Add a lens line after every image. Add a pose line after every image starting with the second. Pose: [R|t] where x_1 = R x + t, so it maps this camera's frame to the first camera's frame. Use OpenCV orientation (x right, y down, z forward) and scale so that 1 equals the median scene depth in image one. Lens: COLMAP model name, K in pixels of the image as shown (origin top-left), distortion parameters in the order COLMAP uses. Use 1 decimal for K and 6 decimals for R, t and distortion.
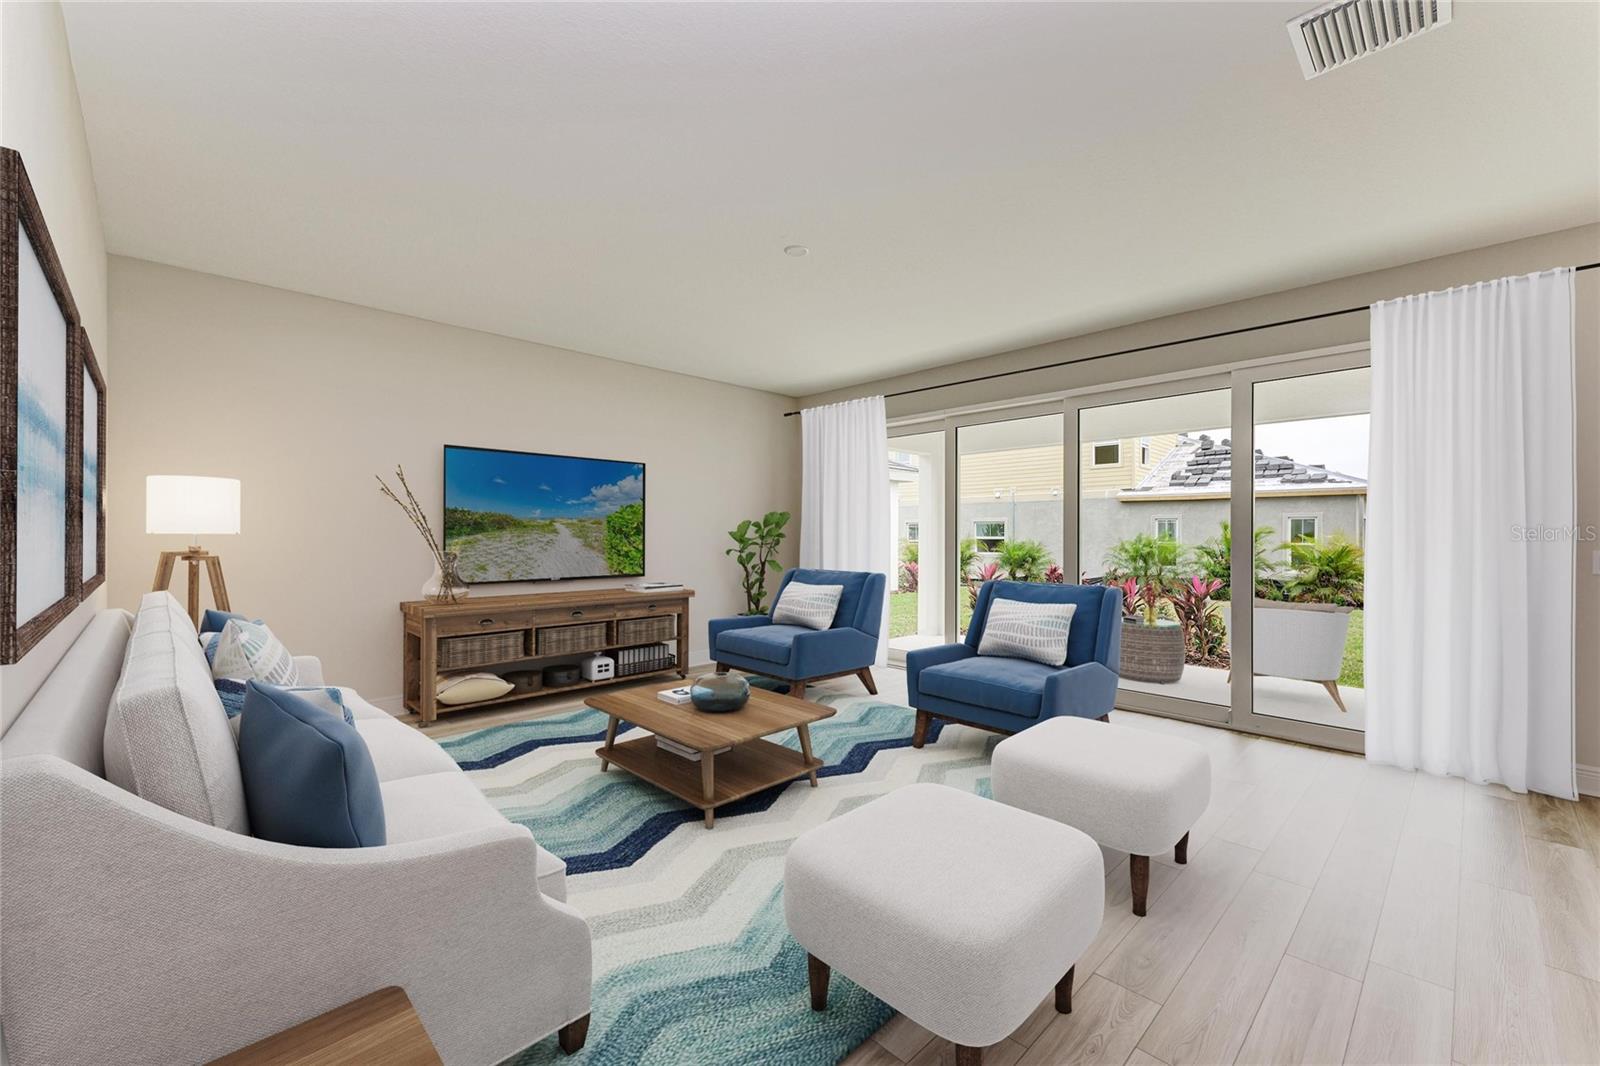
lens RADIAL K [[653.2, 0, 813.7], [0, 653.2, 536.7], [0, 0, 1]] dist [0.008281, -0.001379]
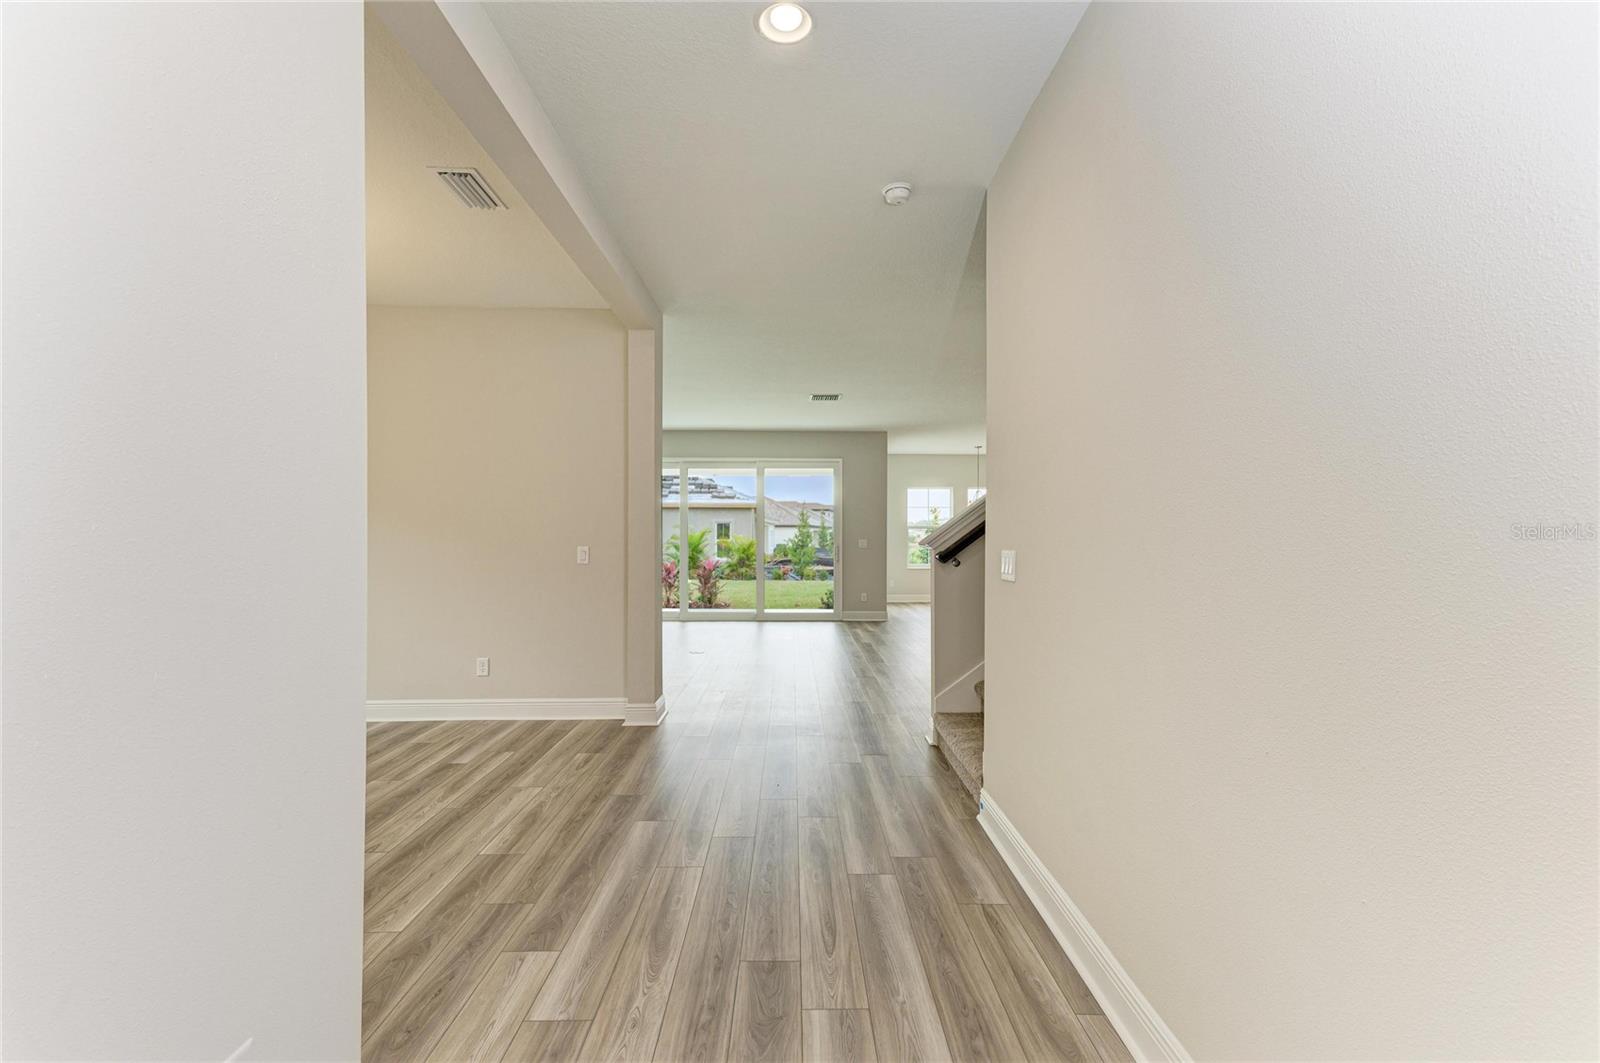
lens RADIAL K [[653.2, 0, 805.6], [0, 653.2, 534.4], [0, 0, 1]] dist [0.008281, -0.001379]
pose [[0.690394, 0.004345, 0.723421, -0.185996], [-0.004254, 0.999989, -0.001947, -0.000035], [-0.723421, -0.001734, 0.690404, -0.143638]]
